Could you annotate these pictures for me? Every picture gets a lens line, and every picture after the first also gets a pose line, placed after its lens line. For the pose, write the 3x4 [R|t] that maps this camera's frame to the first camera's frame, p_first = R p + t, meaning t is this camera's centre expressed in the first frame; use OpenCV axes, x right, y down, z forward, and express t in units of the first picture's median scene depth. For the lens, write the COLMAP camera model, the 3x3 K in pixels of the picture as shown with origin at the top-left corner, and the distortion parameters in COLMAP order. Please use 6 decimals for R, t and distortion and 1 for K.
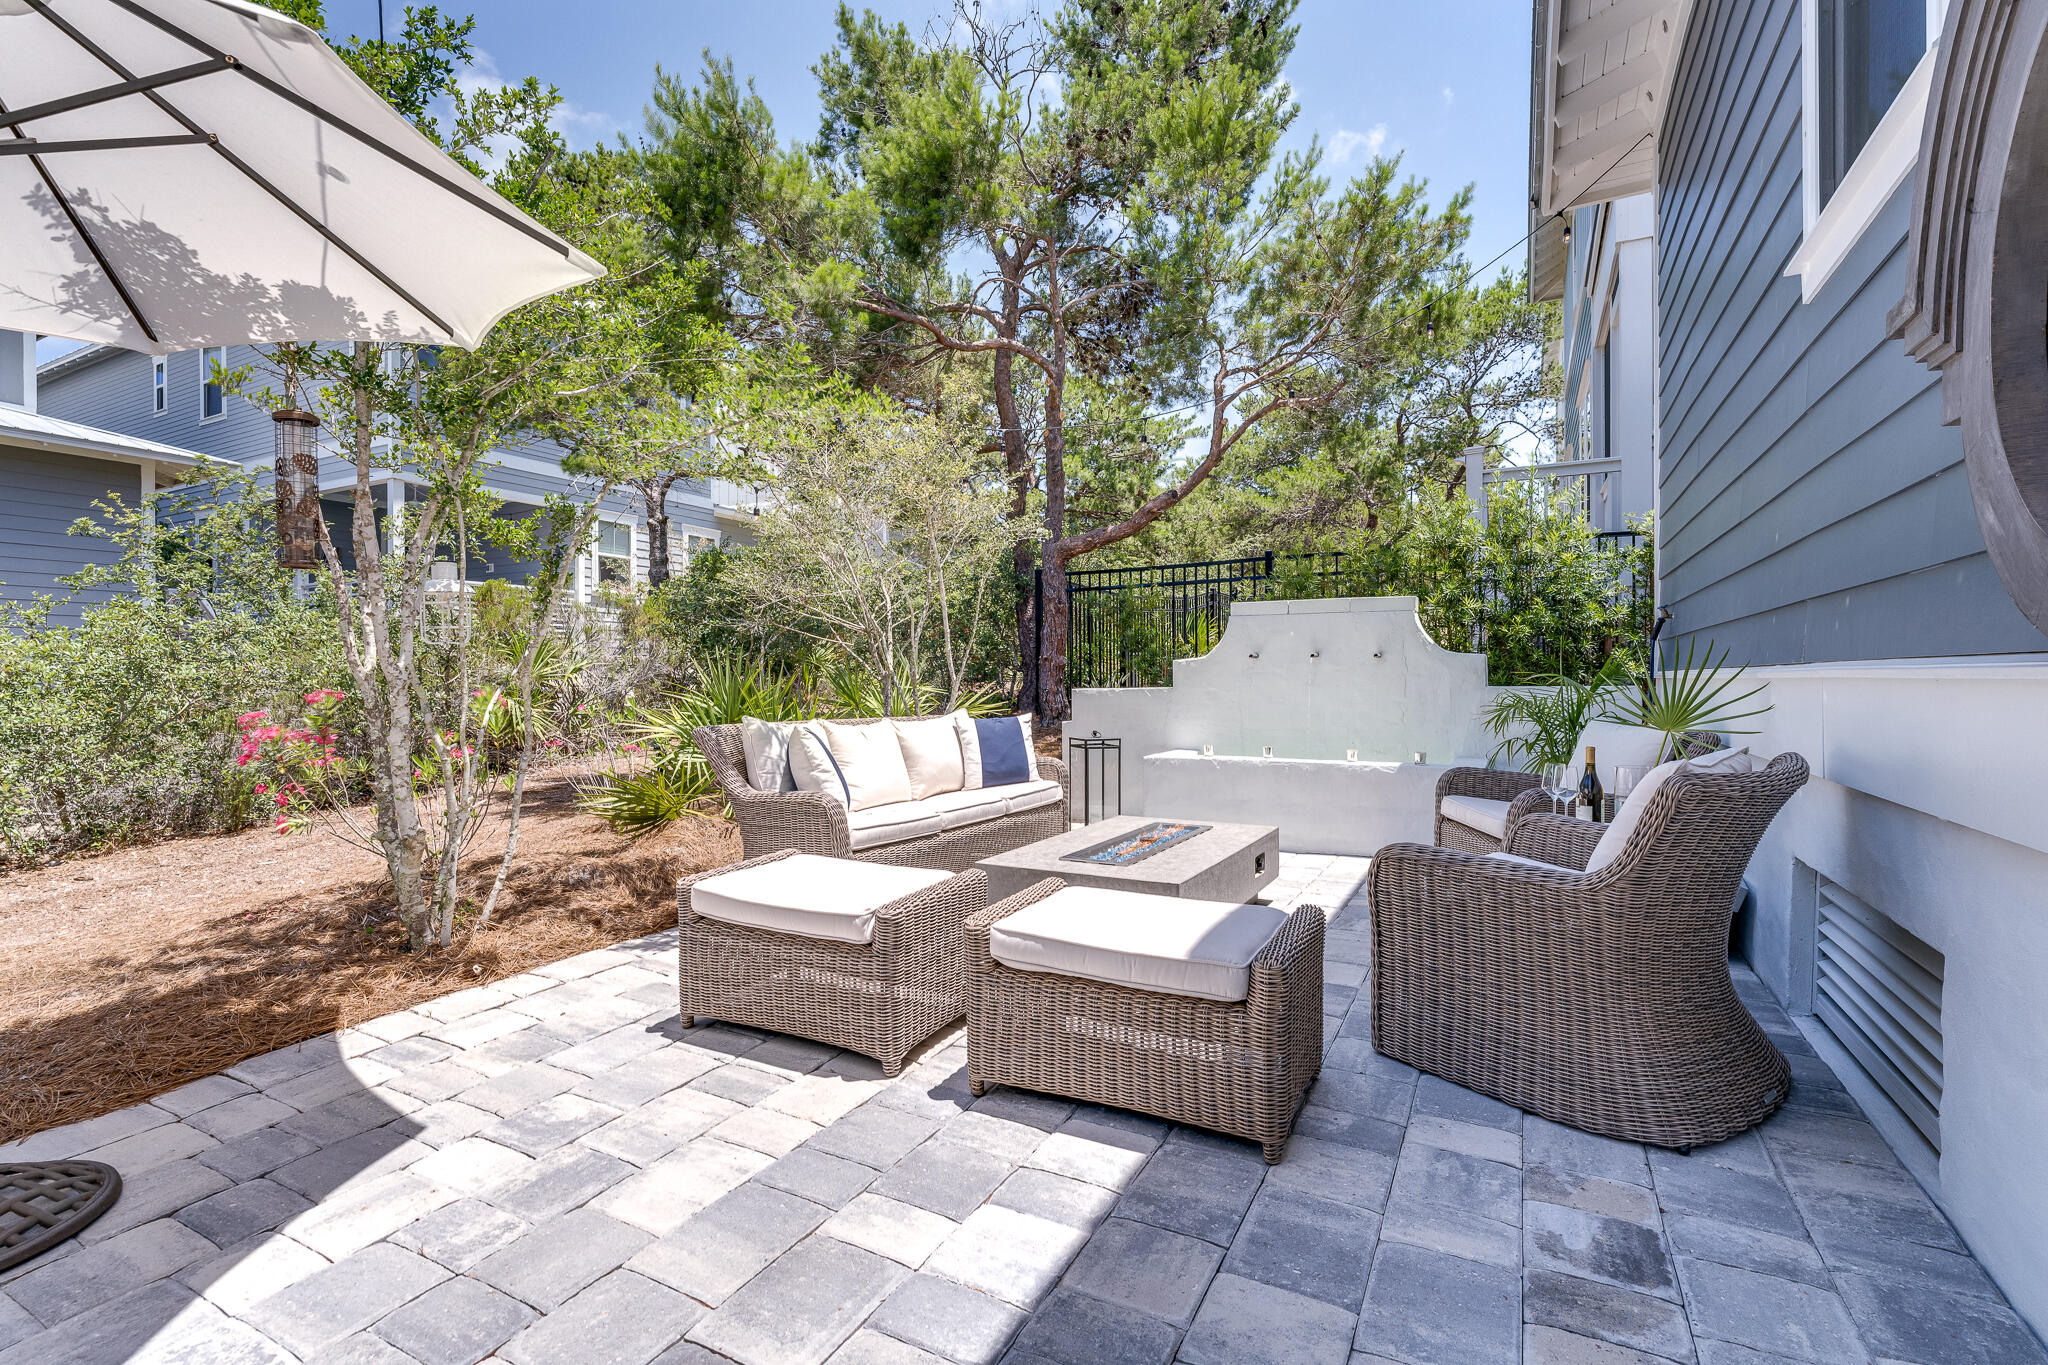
lens RADIAL K [[925.0, 0, 1024.0], [0, 925.0, 682.5], [0, 0, 1]] dist [0.000946, 0.000023]
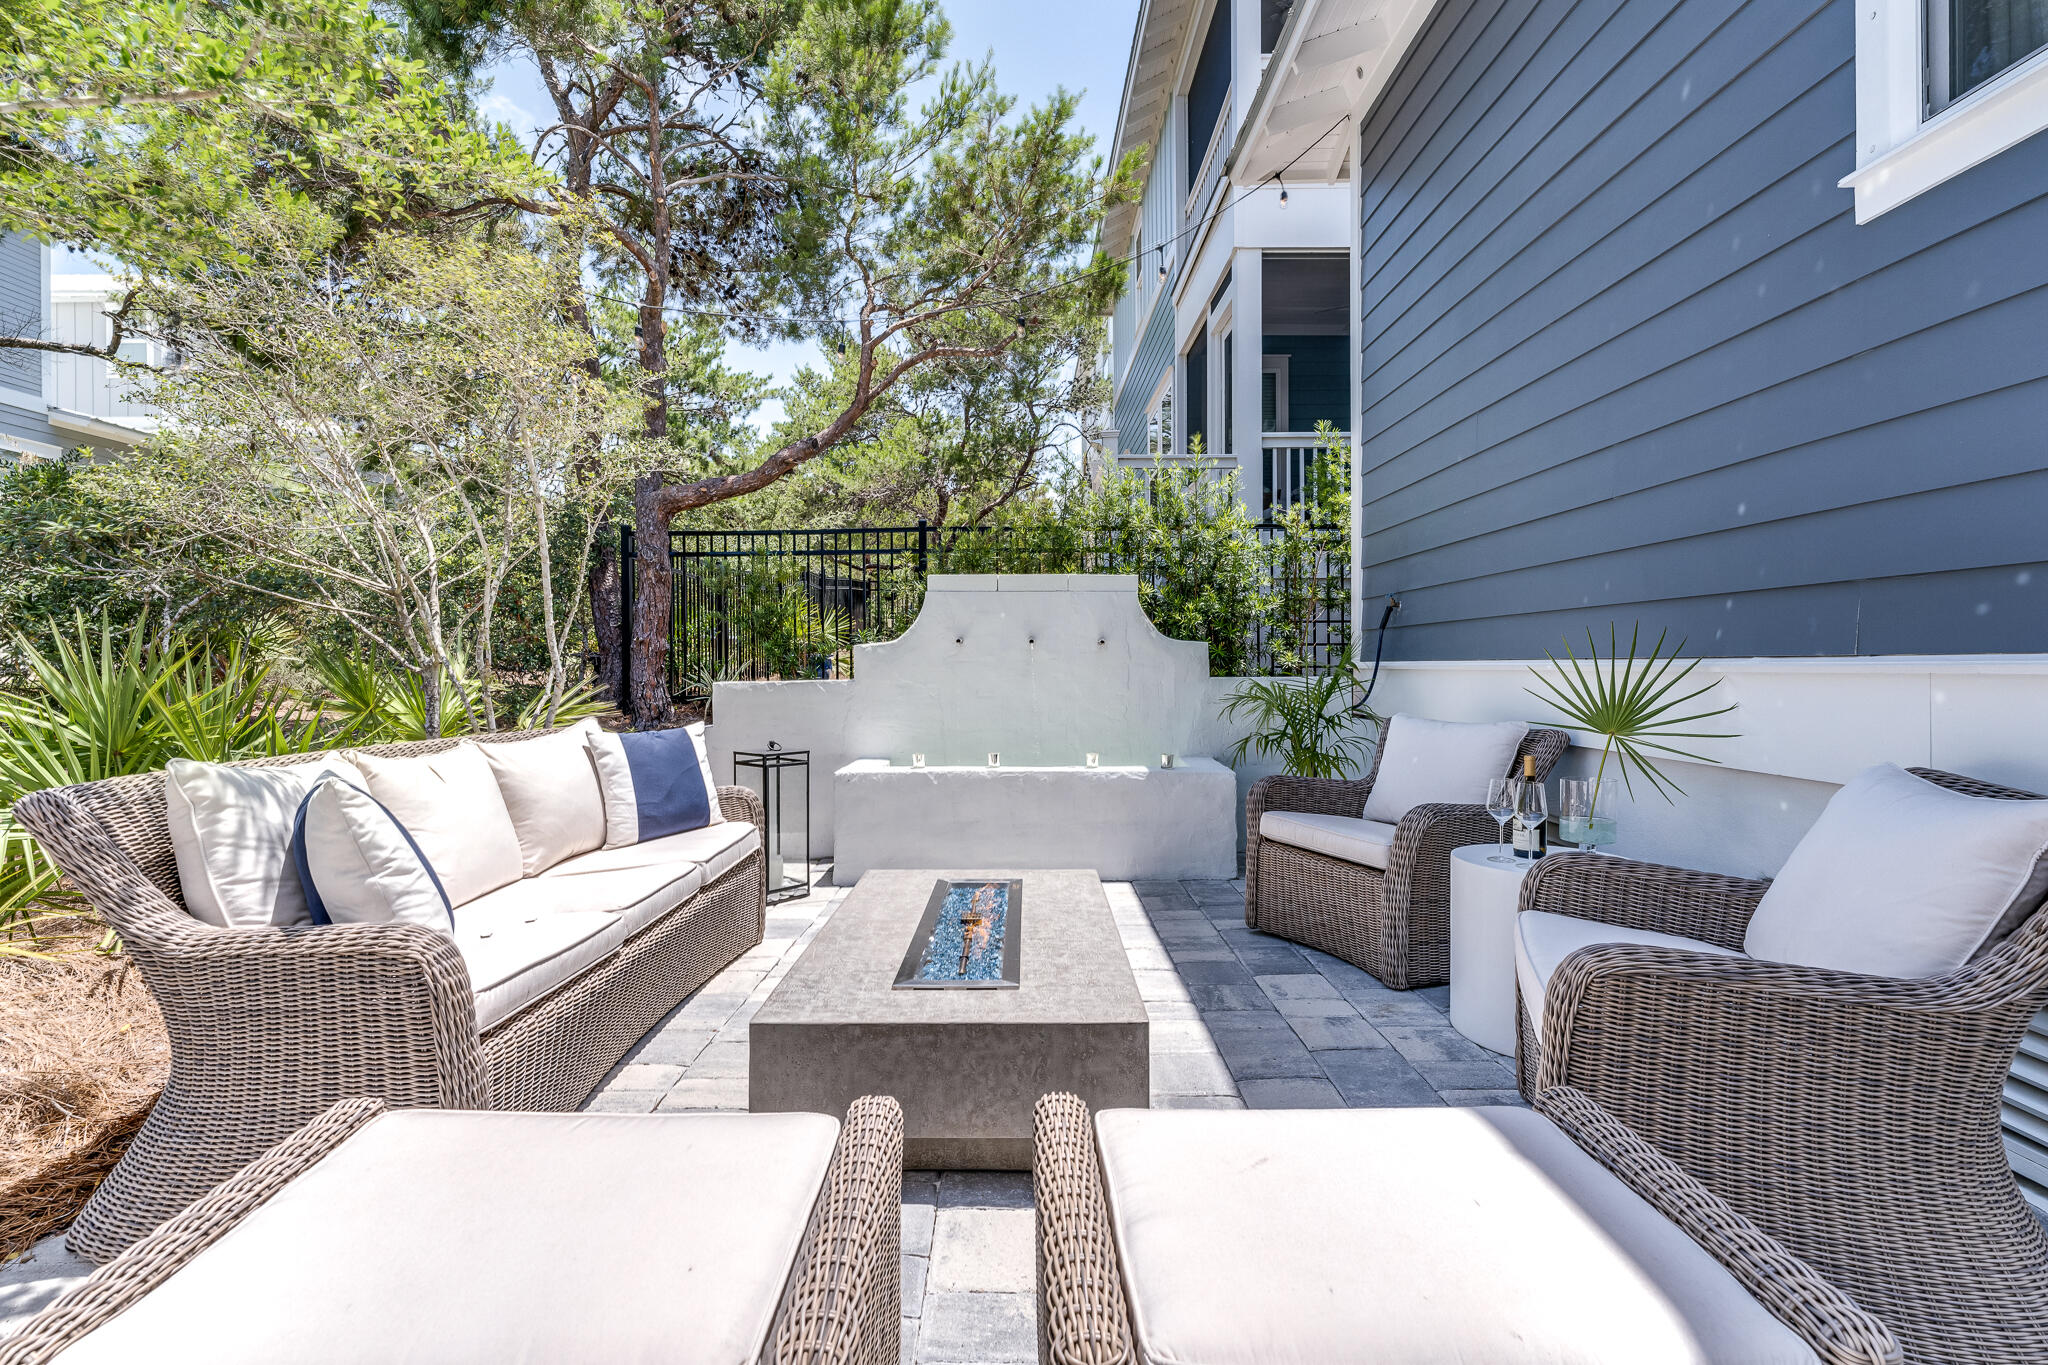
lens RADIAL K [[935.7, 0, 1008.5], [0, 935.7, 665.6], [0, 0, 1]] dist [-0.002331, -0.000343]
pose [[0.887358, 0.000373, 0.461080, -0.083019], [0.001298, 0.999994, -0.003307, -0.003576], [-0.461078, 0.003533, 0.887352, 0.225006]]
